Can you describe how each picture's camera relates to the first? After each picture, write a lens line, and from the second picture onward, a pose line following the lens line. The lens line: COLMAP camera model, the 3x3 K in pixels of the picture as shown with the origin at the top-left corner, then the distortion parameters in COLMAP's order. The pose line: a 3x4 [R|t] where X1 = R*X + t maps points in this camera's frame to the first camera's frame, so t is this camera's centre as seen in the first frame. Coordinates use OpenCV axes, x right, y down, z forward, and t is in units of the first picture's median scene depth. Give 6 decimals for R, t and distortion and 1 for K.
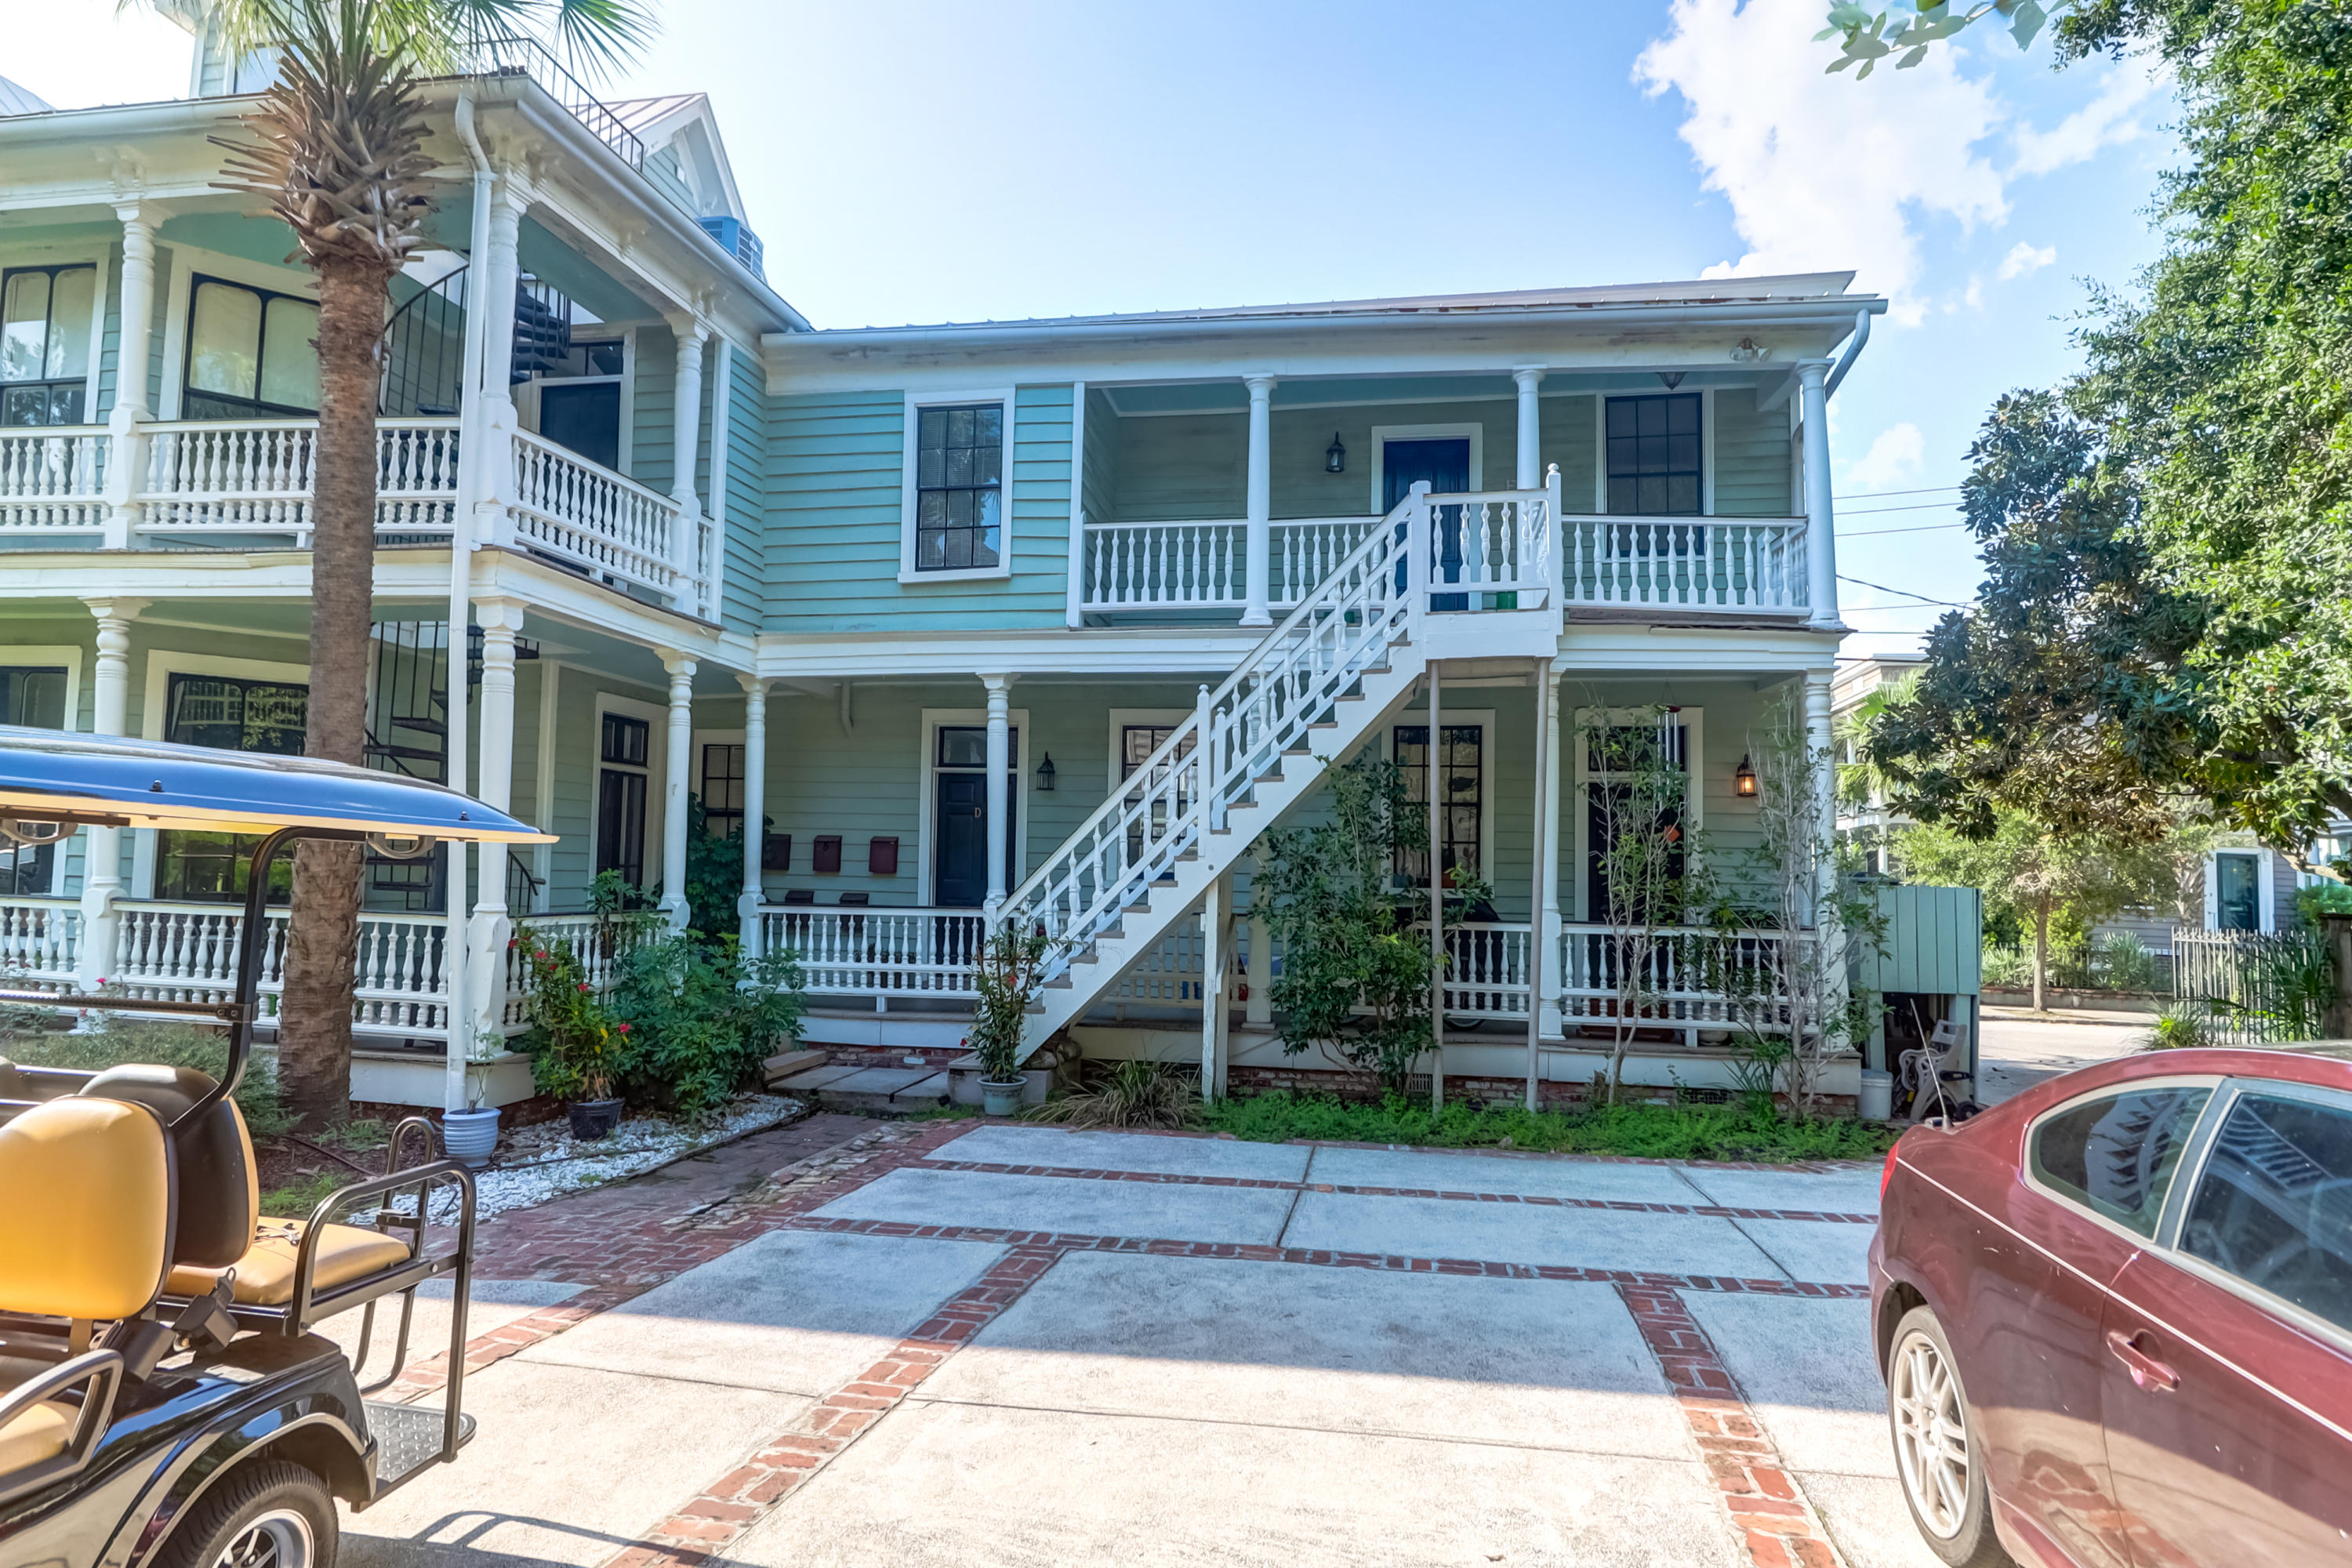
lens RADIAL K [[1296.0, 0, 1168.4], [0, 1296.0, 747.3], [0, 0, 1]] dist [0.040566, 0.000388]
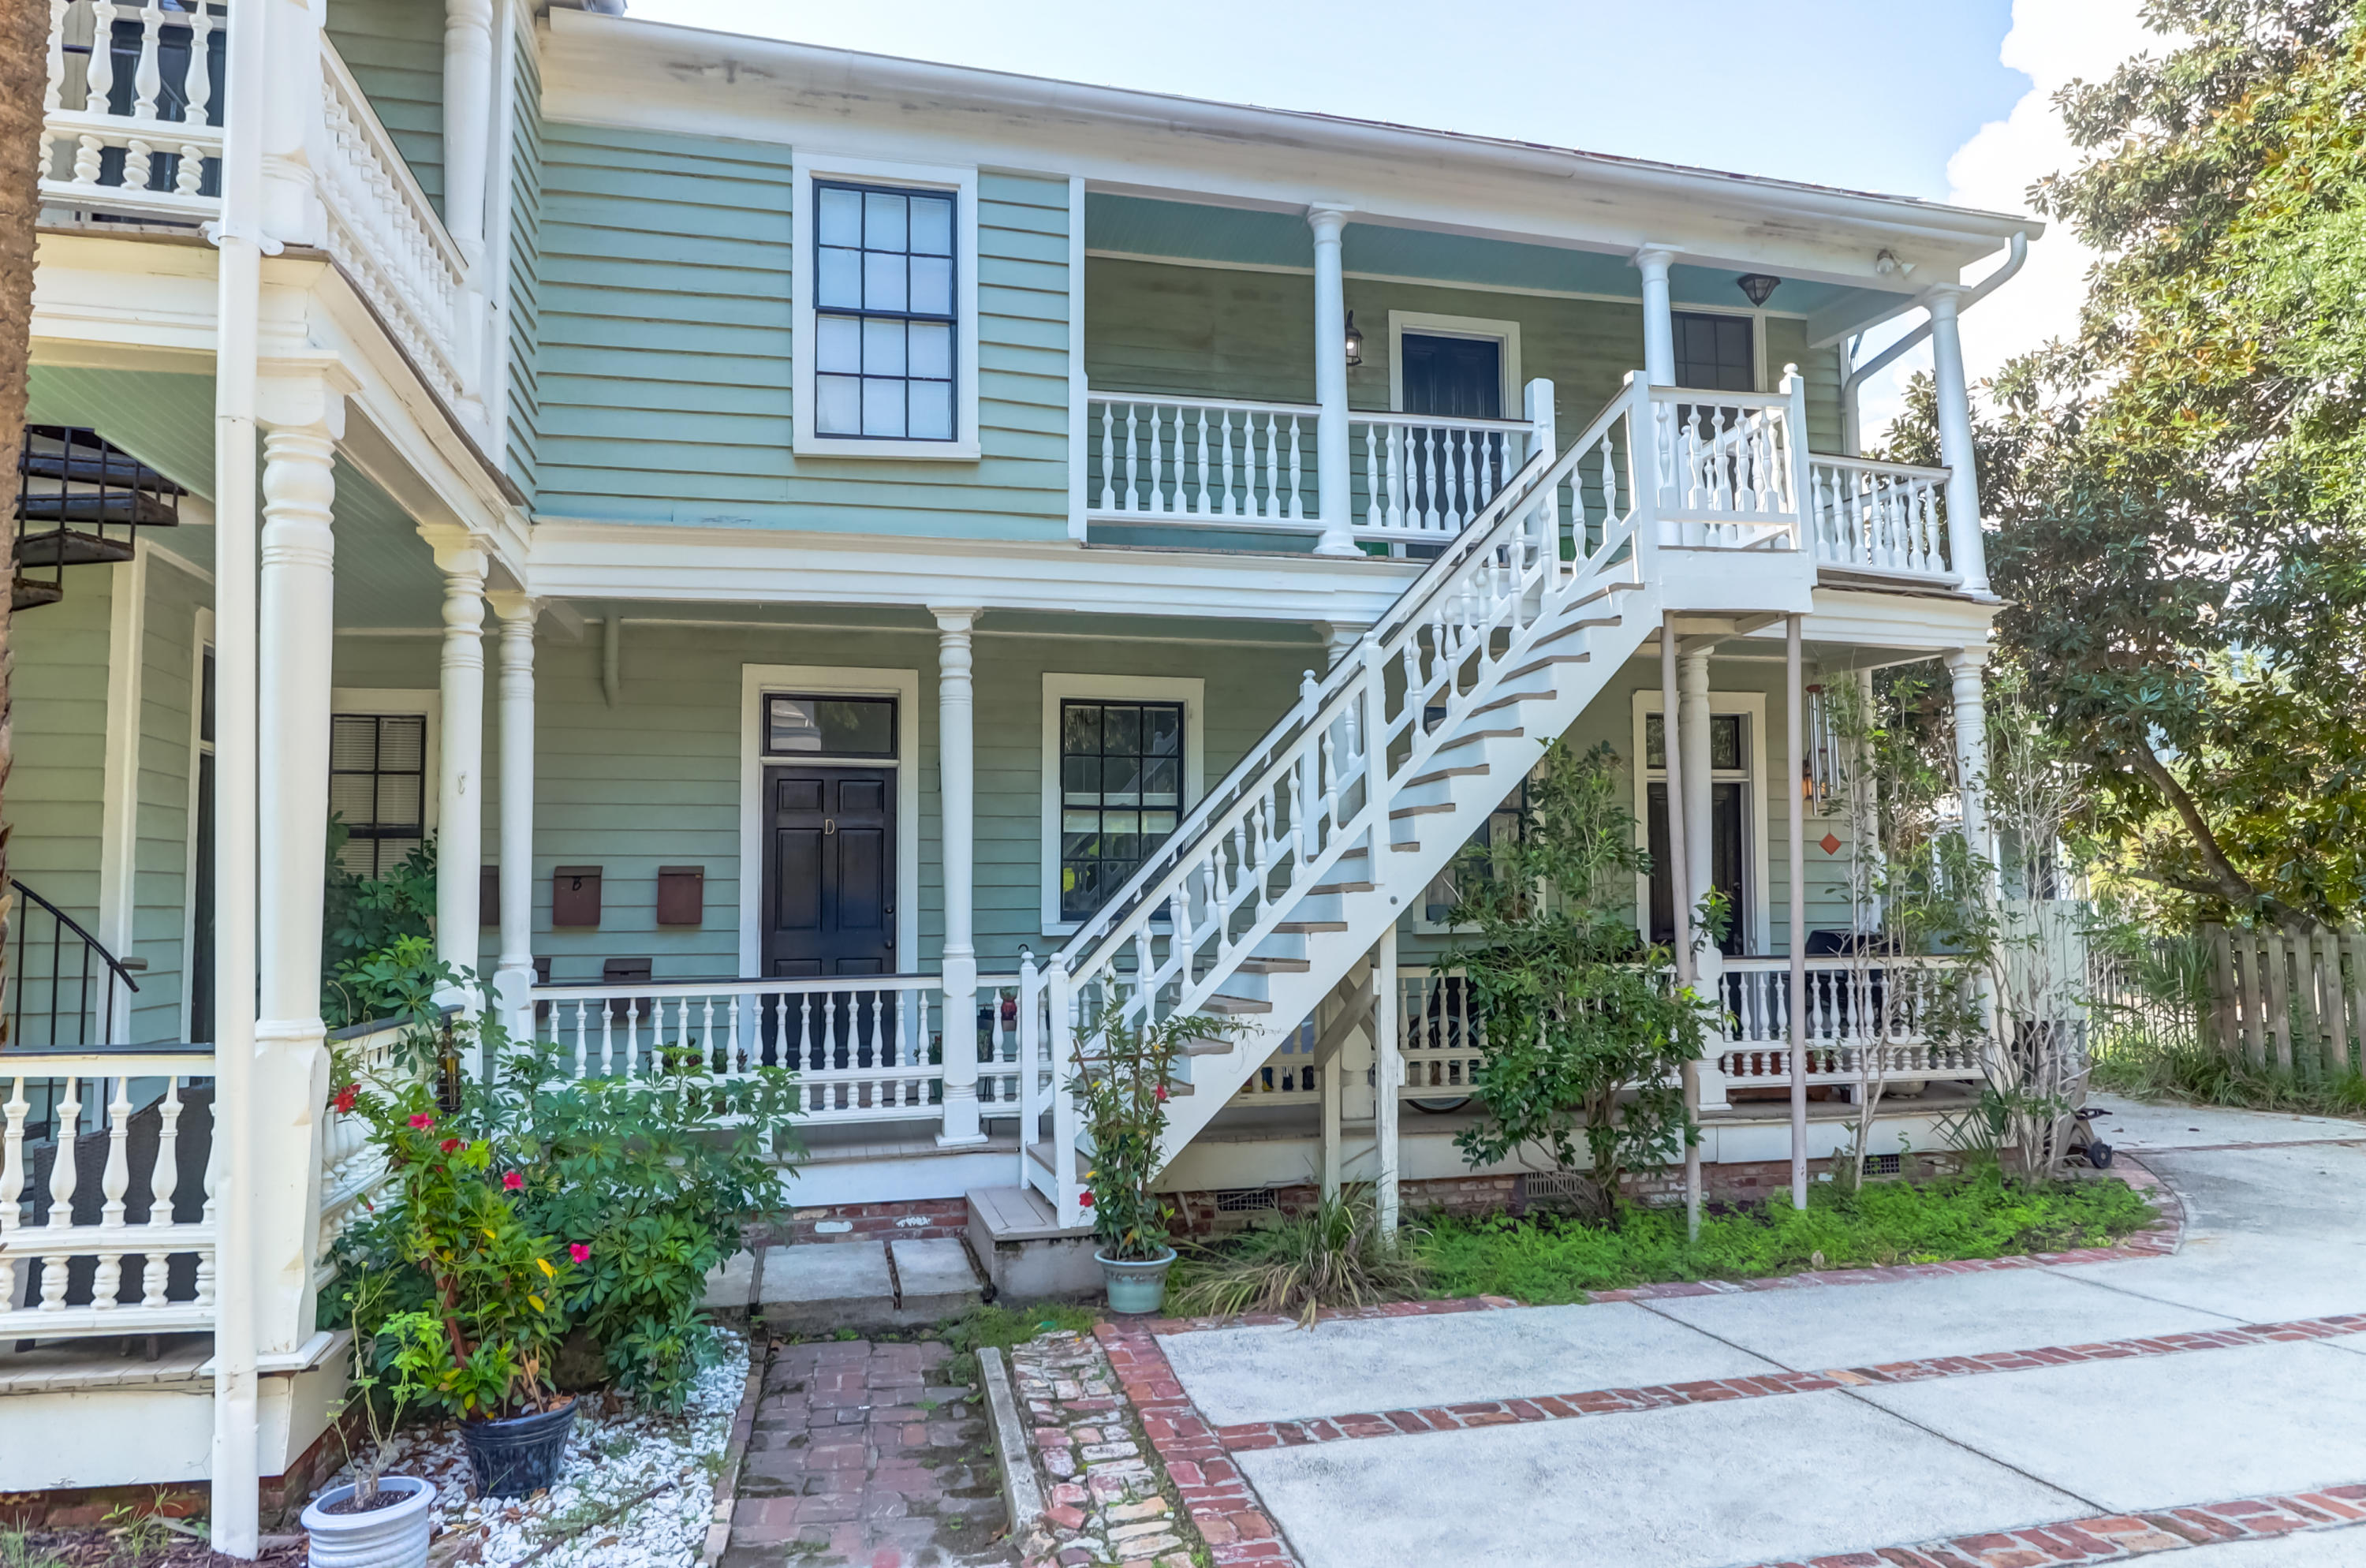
lens RADIAL K [[1502.3, 0, 1183.5], [0, 1502.3, 737.3], [0, 0, 1]] dist [0.026489, -0.002773]
pose [[0.915346, 0.015217, 0.402381, -0.335516], [-0.010170, 0.999841, -0.014676, 0.017424], [-0.402540, 0.009342, 0.915355, 0.281208]]
